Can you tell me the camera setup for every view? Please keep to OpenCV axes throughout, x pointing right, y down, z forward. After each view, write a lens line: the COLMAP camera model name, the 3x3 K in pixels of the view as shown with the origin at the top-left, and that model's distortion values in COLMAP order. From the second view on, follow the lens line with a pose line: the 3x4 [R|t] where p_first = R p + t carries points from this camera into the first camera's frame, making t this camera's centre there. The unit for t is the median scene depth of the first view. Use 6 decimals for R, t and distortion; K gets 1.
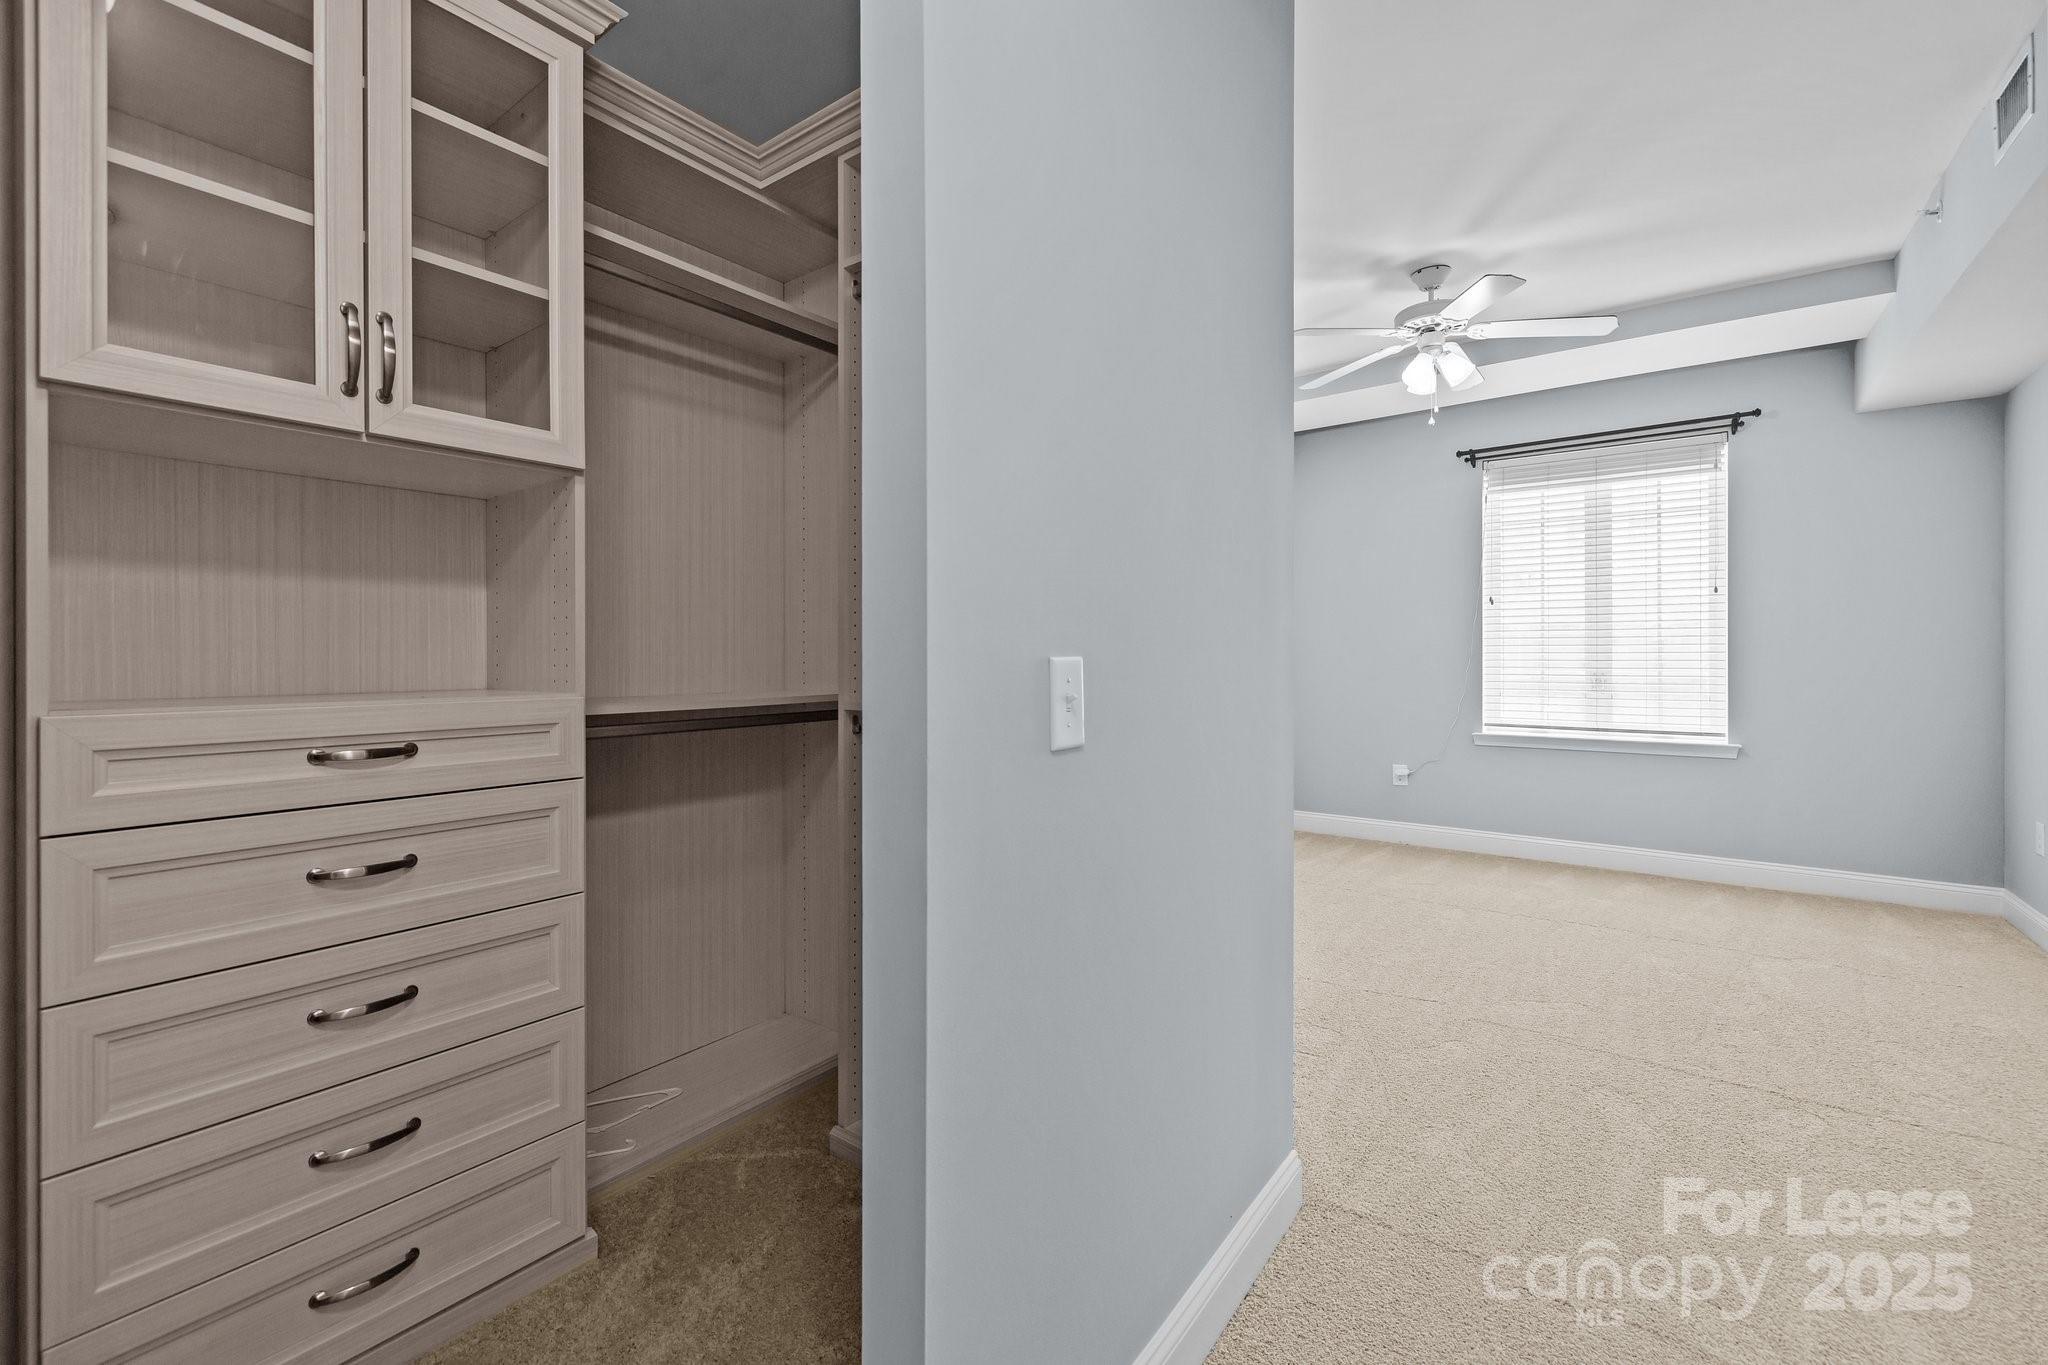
lens RADIAL K [[870.4, 0, 1002.1], [0, 870.4, 657.9], [0, 0, 1]] dist [0.001576, 0.000272]
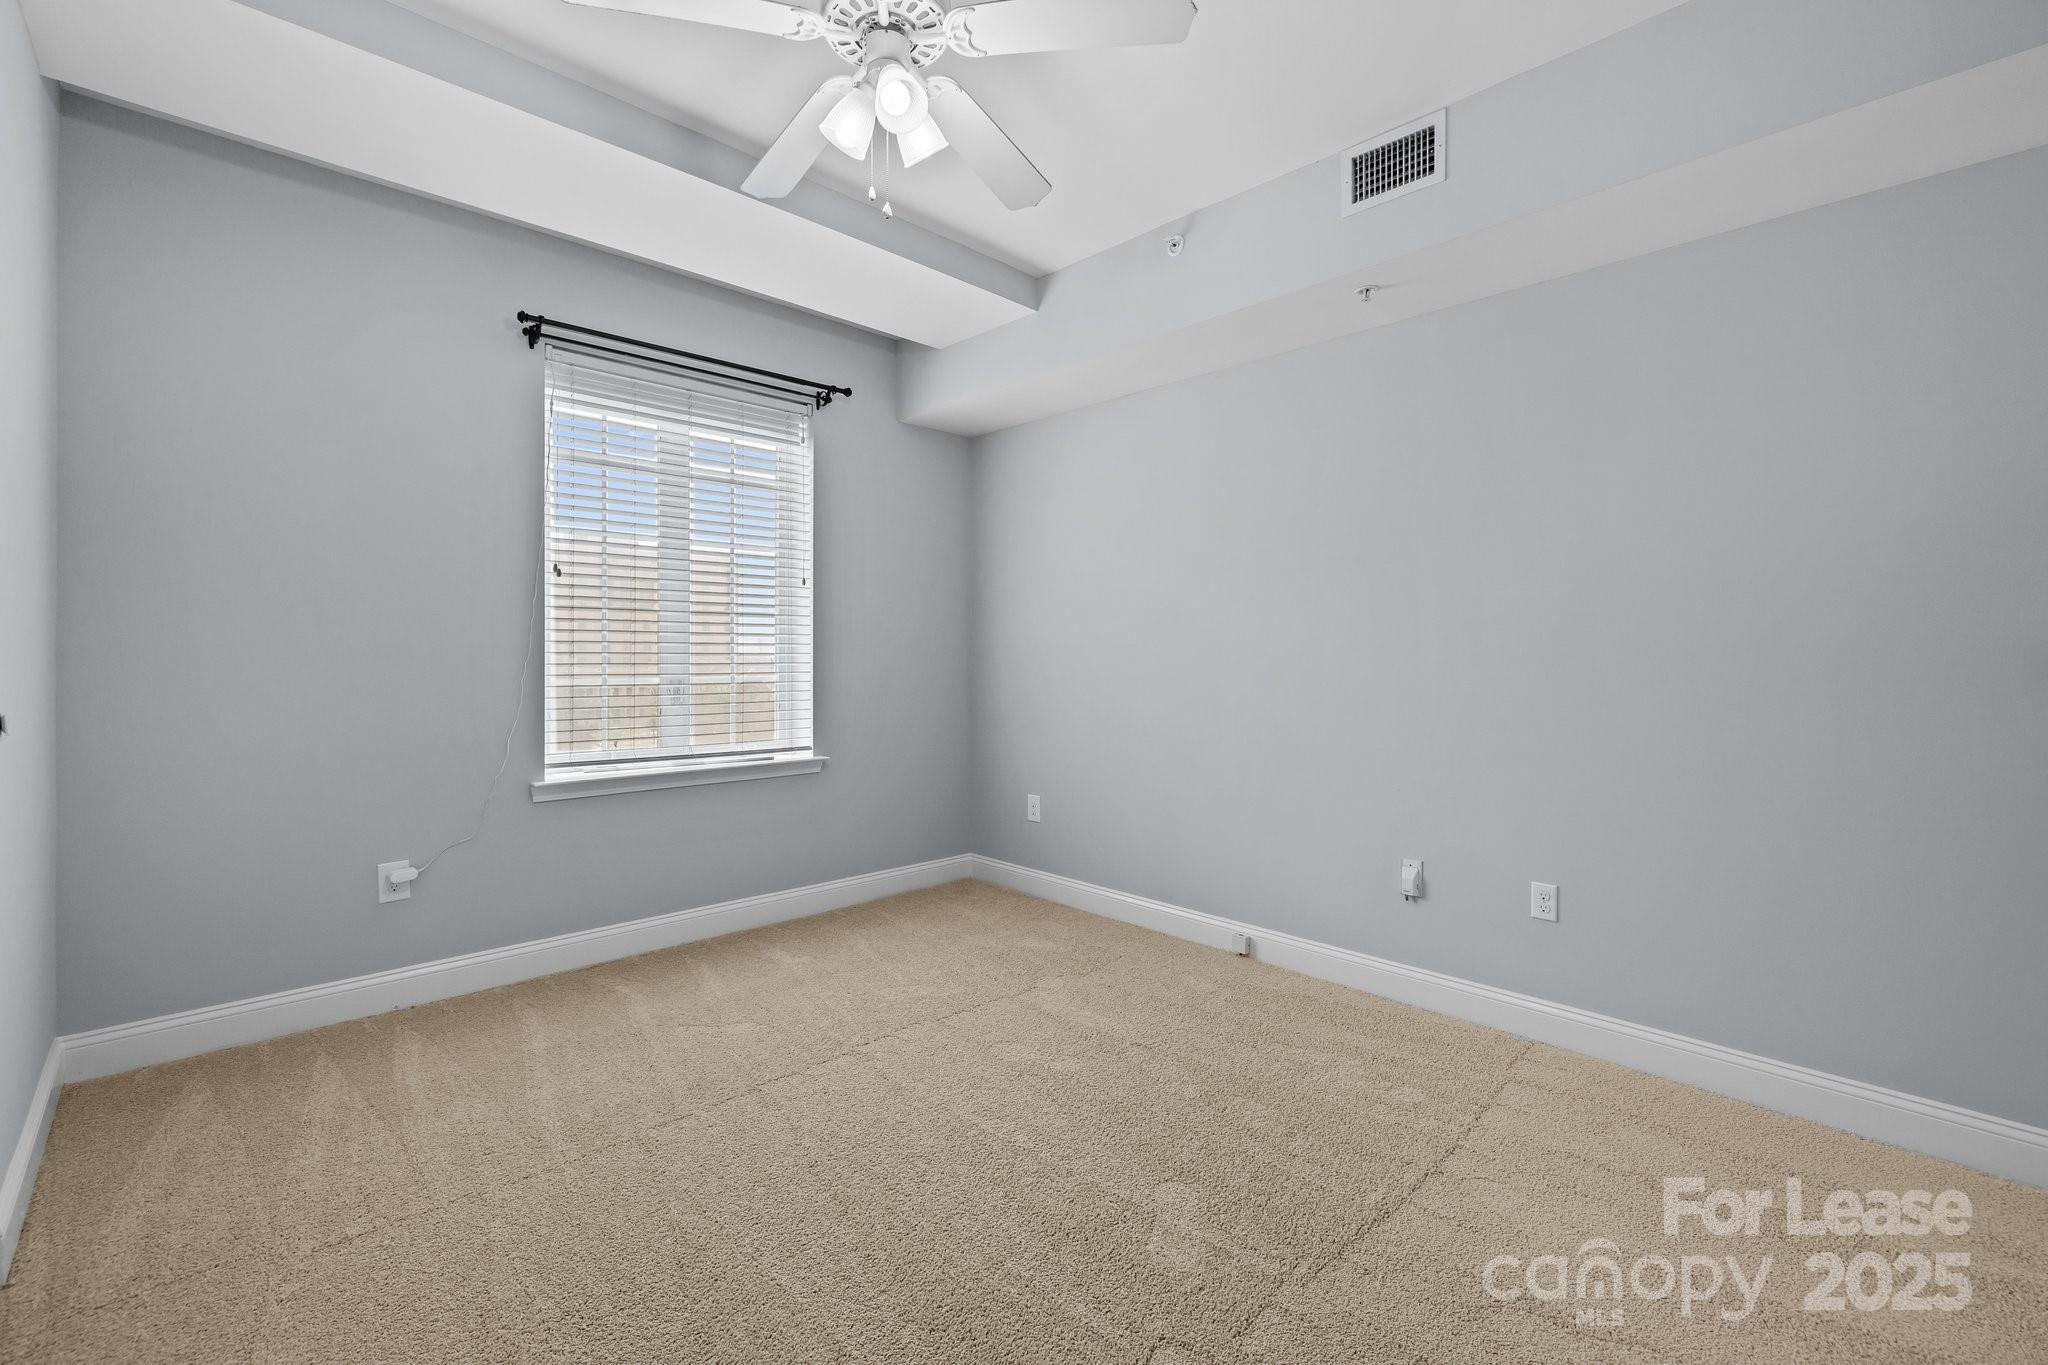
lens RADIAL K [[870.4, 0, 1015.9], [0, 870.4, 662.3], [0, 0, 1]] dist [0.001576, 0.000272]
pose [[0.158402, -0.003540, 0.987368, -0.007748], [0.001446, 0.999993, 0.003353, -0.000422], [-0.987374, 0.000897, 0.158406, 0.638787]]
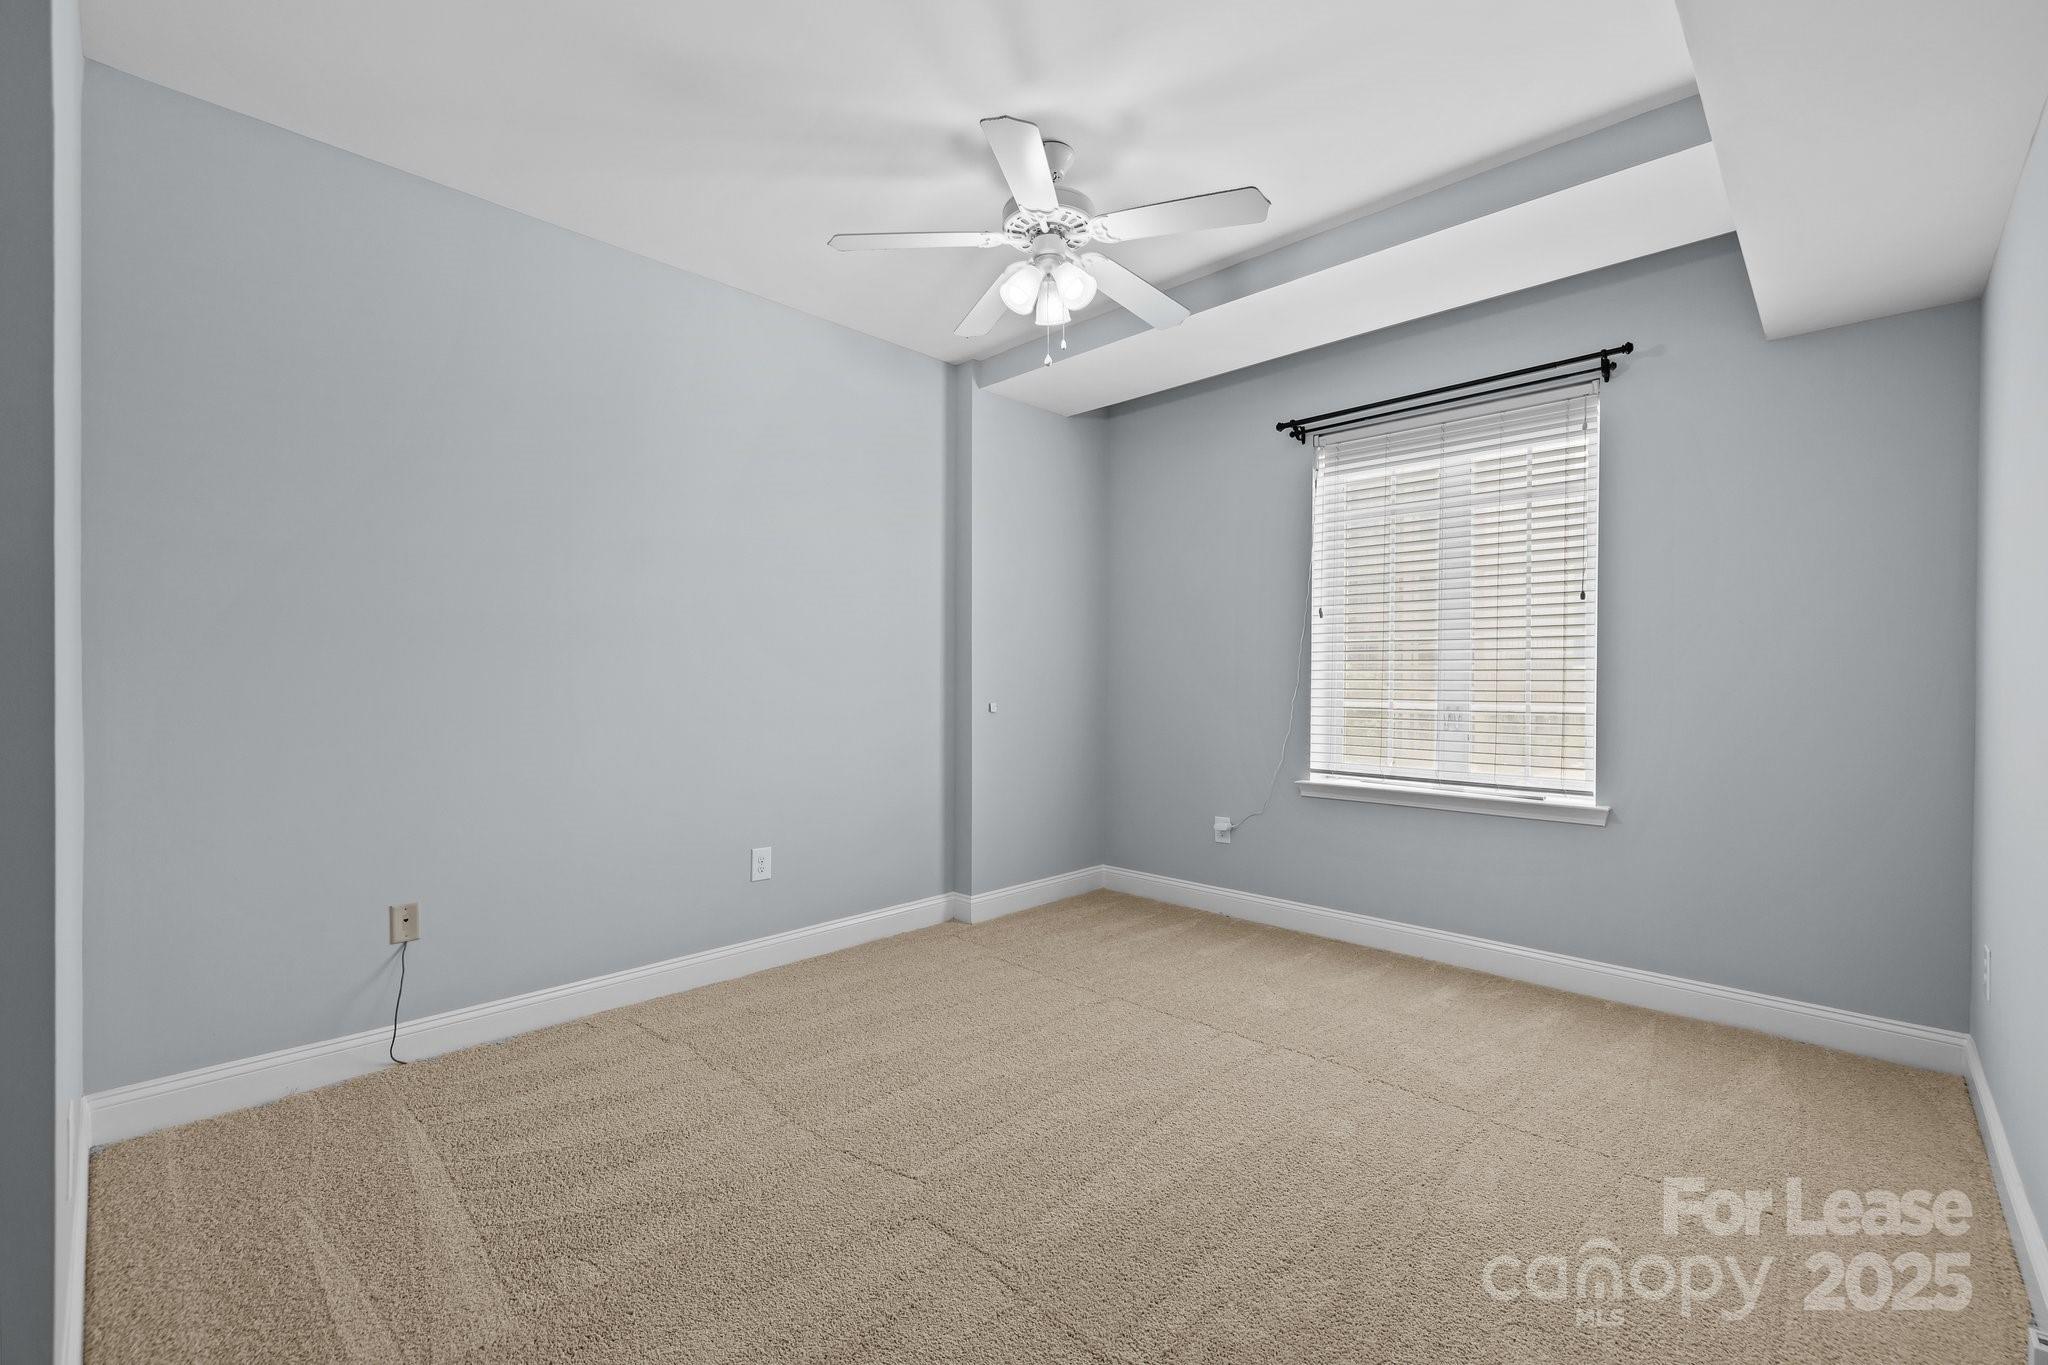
lens RADIAL K [[870.4, 0, 1004.4], [0, 870.4, 687.5], [0, 0, 1]] dist [0.001576, 0.000272]
pose [[0.992304, 0.009111, -0.123489, 0.418344], [-0.008344, 0.999943, 0.006725, -0.001549], [0.123543, -0.005643, 0.992323, 0.207347]]
